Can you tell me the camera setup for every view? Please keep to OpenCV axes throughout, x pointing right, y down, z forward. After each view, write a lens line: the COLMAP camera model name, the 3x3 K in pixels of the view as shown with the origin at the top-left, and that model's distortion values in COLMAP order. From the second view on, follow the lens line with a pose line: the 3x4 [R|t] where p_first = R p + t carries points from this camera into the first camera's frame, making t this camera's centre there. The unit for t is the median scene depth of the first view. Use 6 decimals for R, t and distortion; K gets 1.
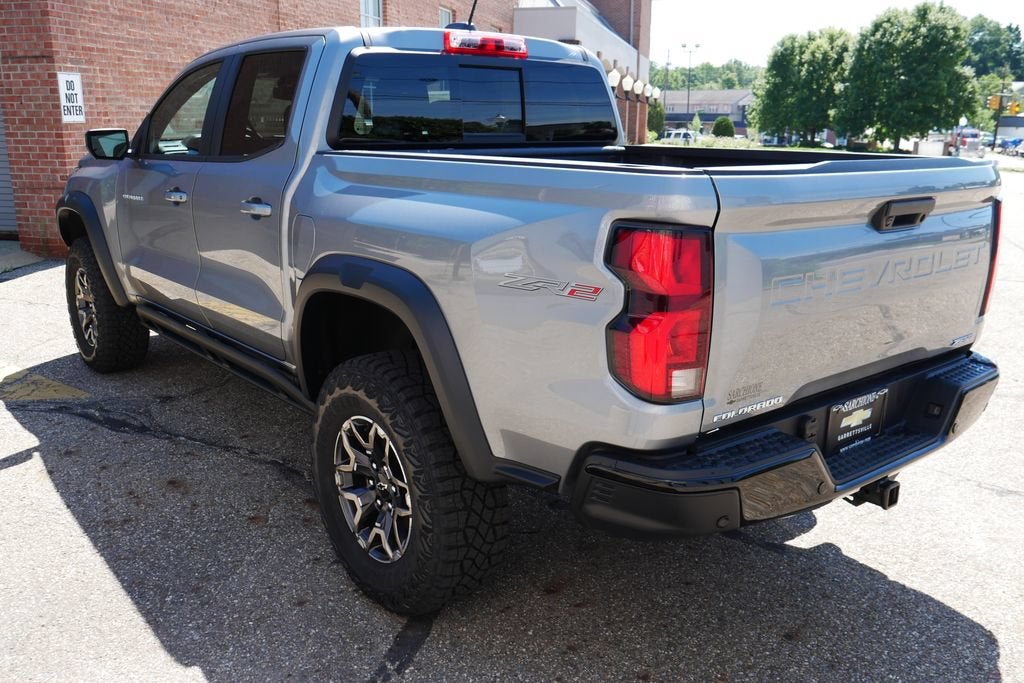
lens RADIAL K [[879.6, 0, 516.8], [0, 879.6, 344.4], [0, 0, 1]] dist [-0.009860, 0.007229]
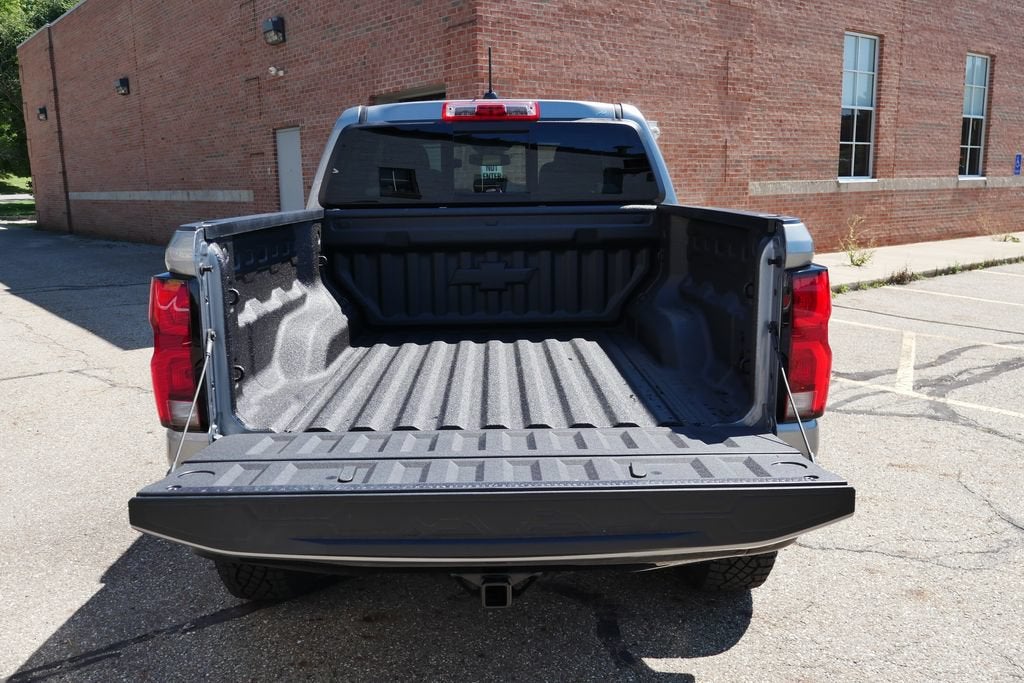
lens RADIAL K [[879.4, 0, 508.6], [0, 879.4, 345.0], [0, 0, 1]] dist [-0.023675, 0.007533]
pose [[0.783042, 0.096152, -0.614492, 0.281768], [-0.135554, 0.990611, -0.017731, -0.018425], [0.607018, 0.097182, 0.788724, 0.084503]]
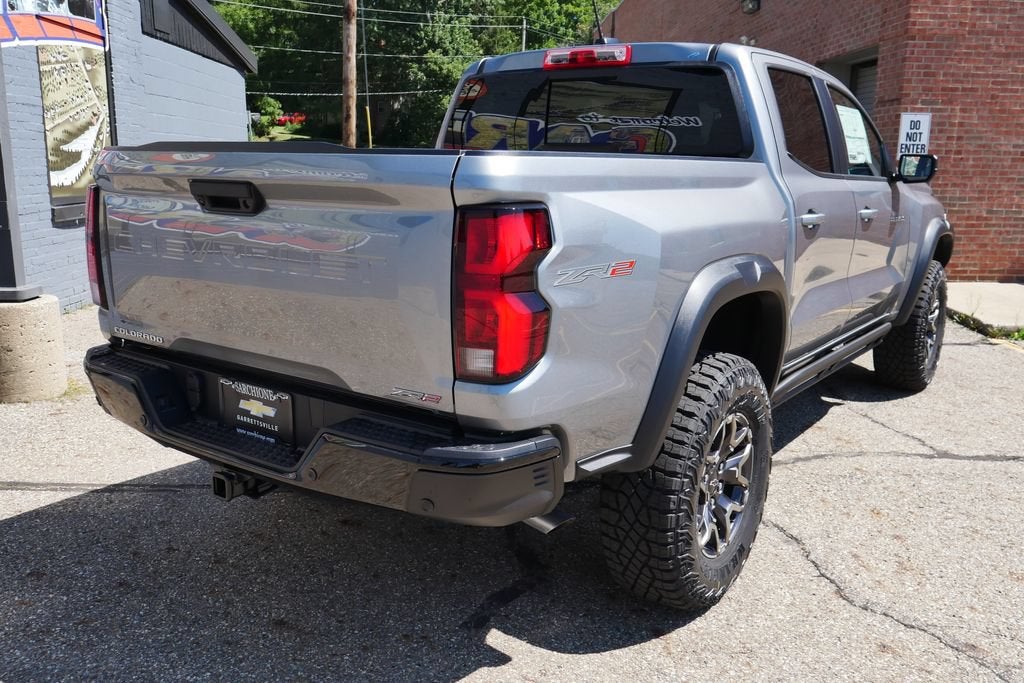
lens RADIAL K [[879.4, 0, 508.6], [0, 879.4, 345.0], [0, 0, 1]] dist [-0.023675, 0.007533]
pose [[0.260328, 0.195982, -0.945421, 0.412683], [-0.252513, 0.958922, 0.129249, -0.054534], [0.931916, 0.205084, 0.299122, 0.287139]]
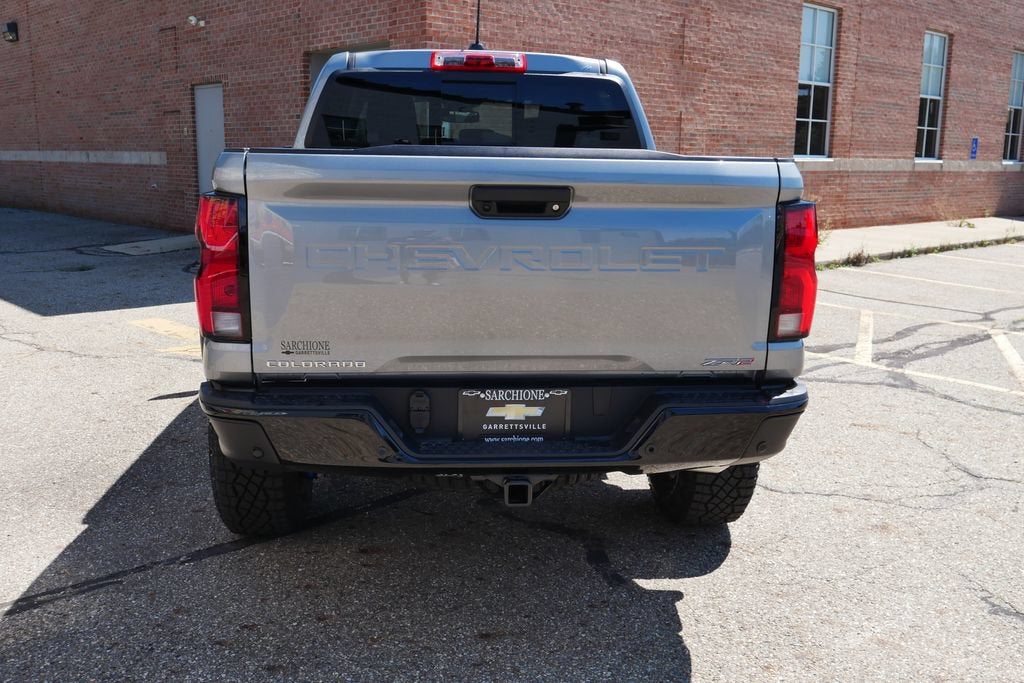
lens RADIAL K [[969.7, 0, 512.0], [0, 969.7, 341.5], [0, 0, 1]] dist [-0.010680, -0.001546]
pose [[0.831260, 0.107672, -0.545357, 0.290644], [-0.145790, 0.988948, -0.026969, 0.010712], [0.536426, 0.101925, 0.837770, 0.025019]]
